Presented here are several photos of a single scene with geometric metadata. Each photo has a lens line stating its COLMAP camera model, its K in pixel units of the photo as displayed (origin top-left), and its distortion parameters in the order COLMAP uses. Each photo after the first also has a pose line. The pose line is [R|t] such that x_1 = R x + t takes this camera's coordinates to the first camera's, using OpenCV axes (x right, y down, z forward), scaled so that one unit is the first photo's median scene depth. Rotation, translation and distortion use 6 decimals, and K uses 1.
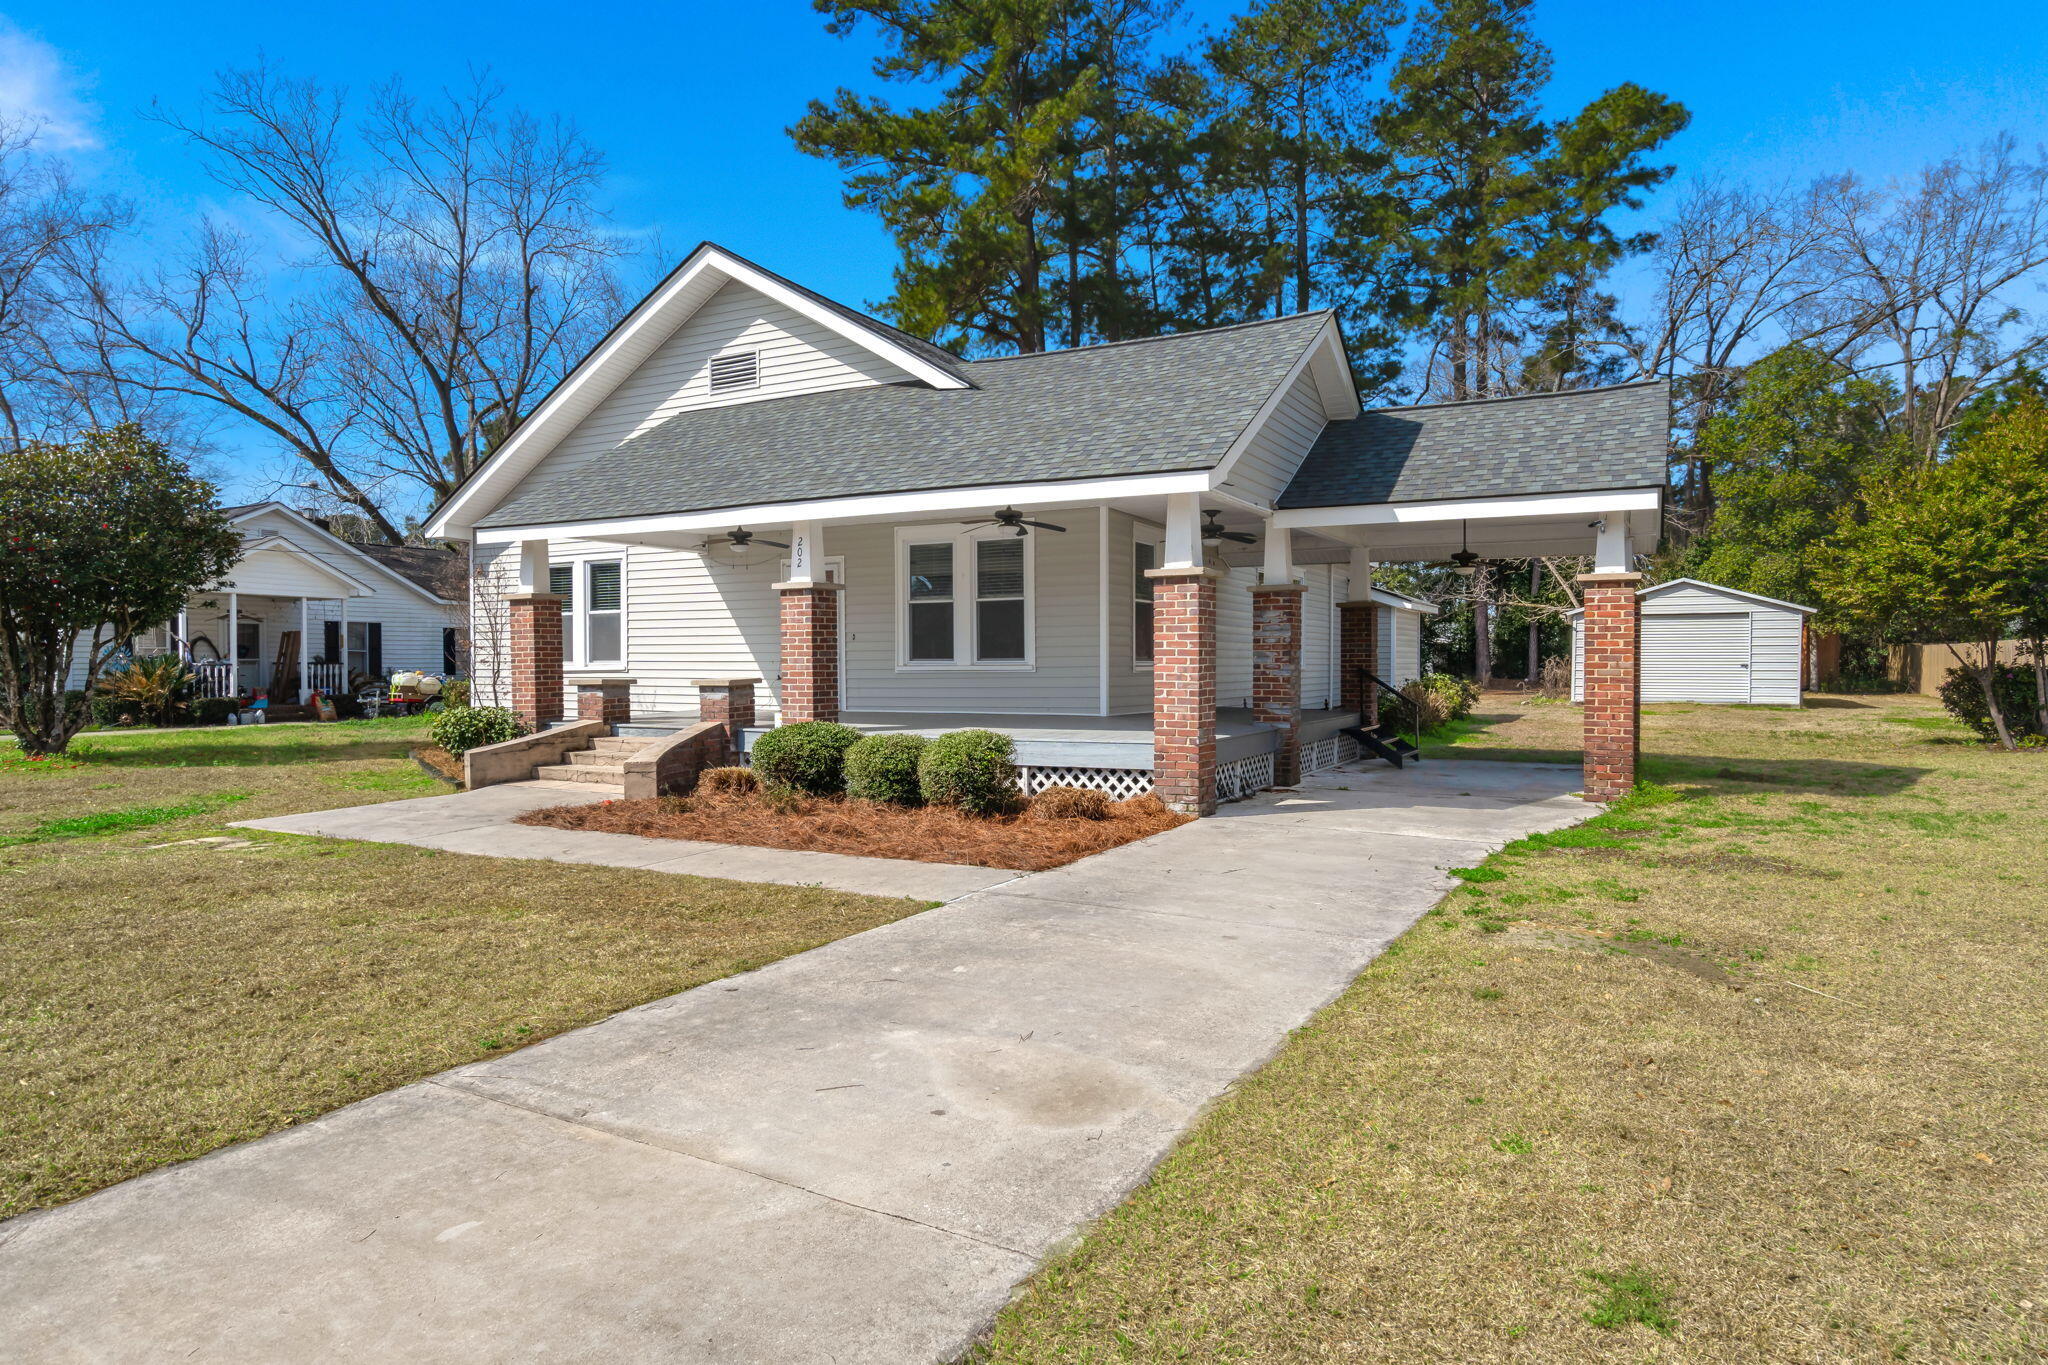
lens RADIAL K [[1139.2, 0, 1023.6], [0, 1139.2, 668.9], [0, 0, 1]] dist [0.002388, -0.001124]
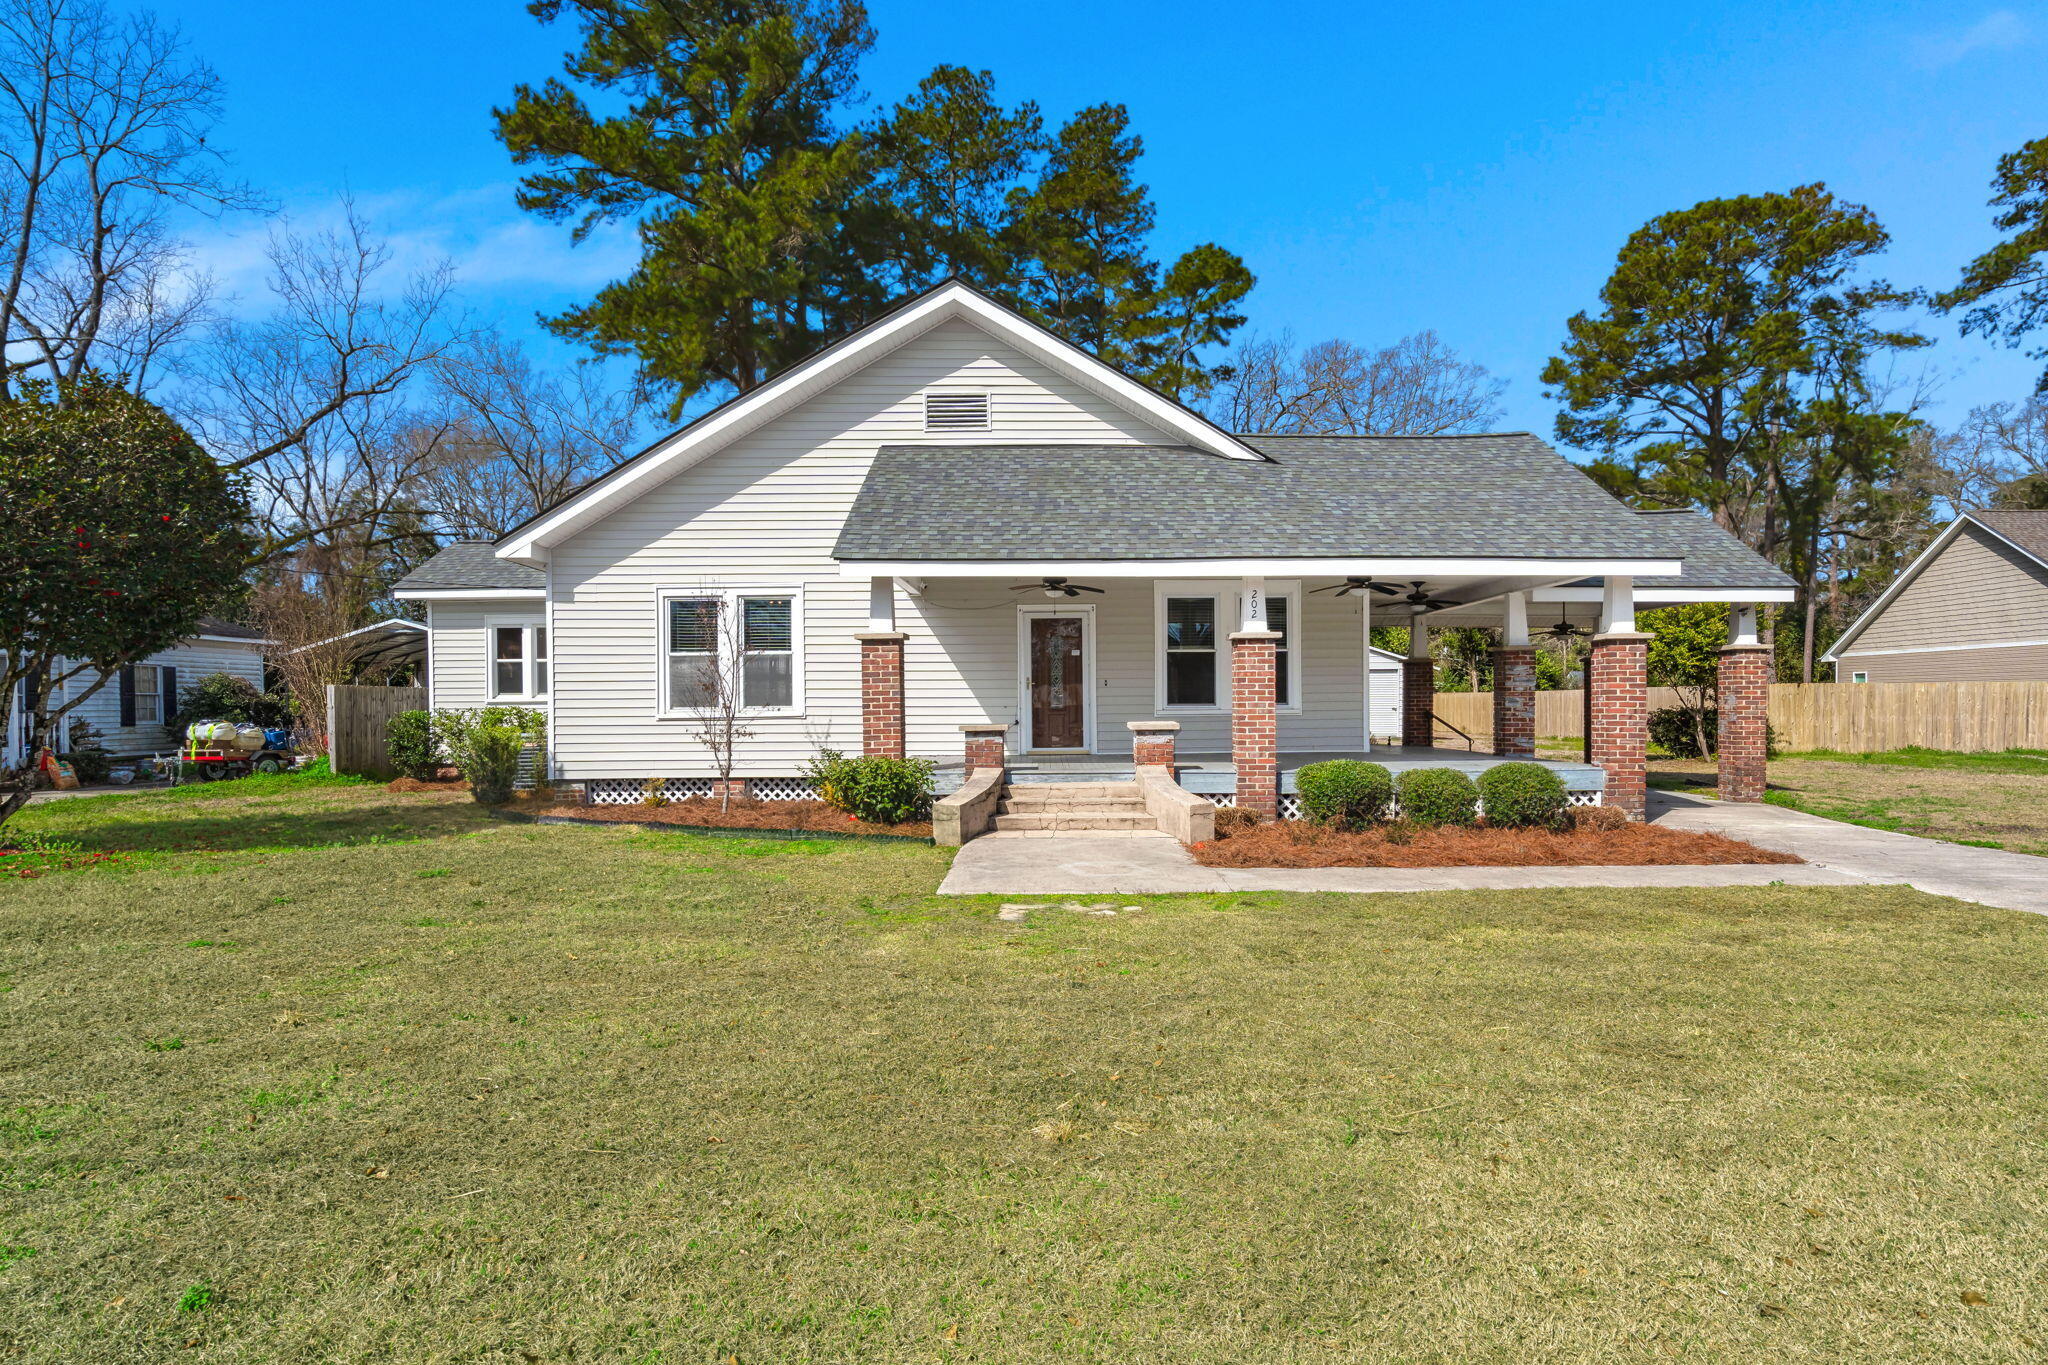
lens RADIAL K [[1076.8, 0, 1054.4], [0, 1076.8, 713.2], [0, 0, 1]] dist [0.004924, -0.001332]
pose [[0.879555, -0.005070, 0.475770, -0.632407], [0.005701, 0.999984, 0.000115, -0.000477], [-0.475763, 0.002612, 0.879570, 0.147311]]
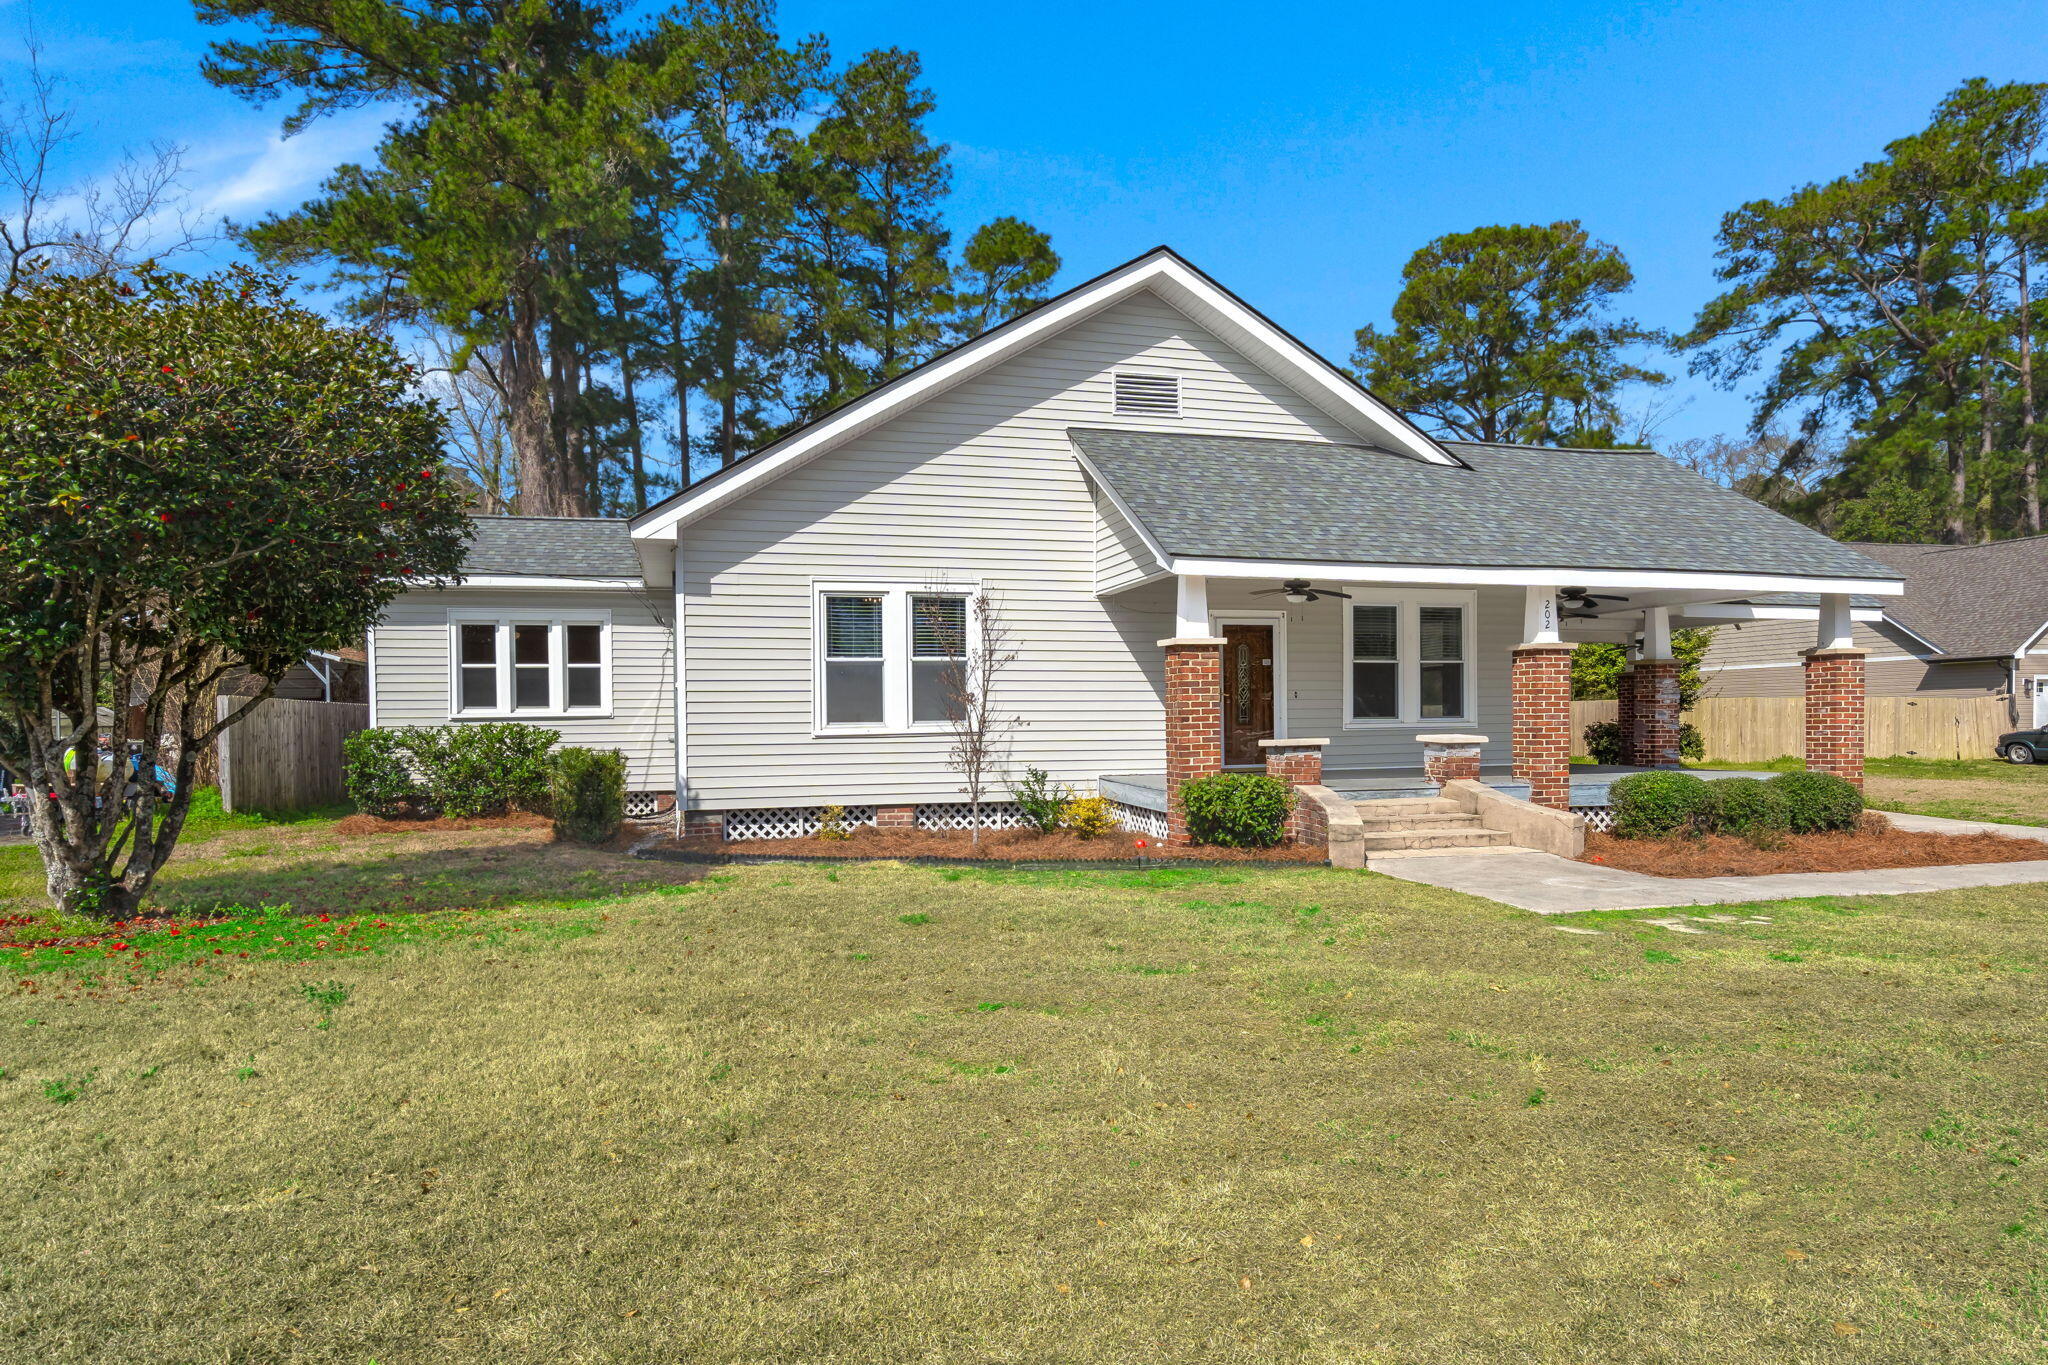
lens RADIAL K [[1199.1, 0, 1028.9], [0, 1199.1, 732.6], [0, 0, 1]] dist [-0.000123, 0.003490]
pose [[0.728461, -0.010171, 0.685012, -0.978892], [0.011034, 0.999934, 0.003113, -0.000996], [-0.684998, 0.005290, 0.728525, 0.389298]]
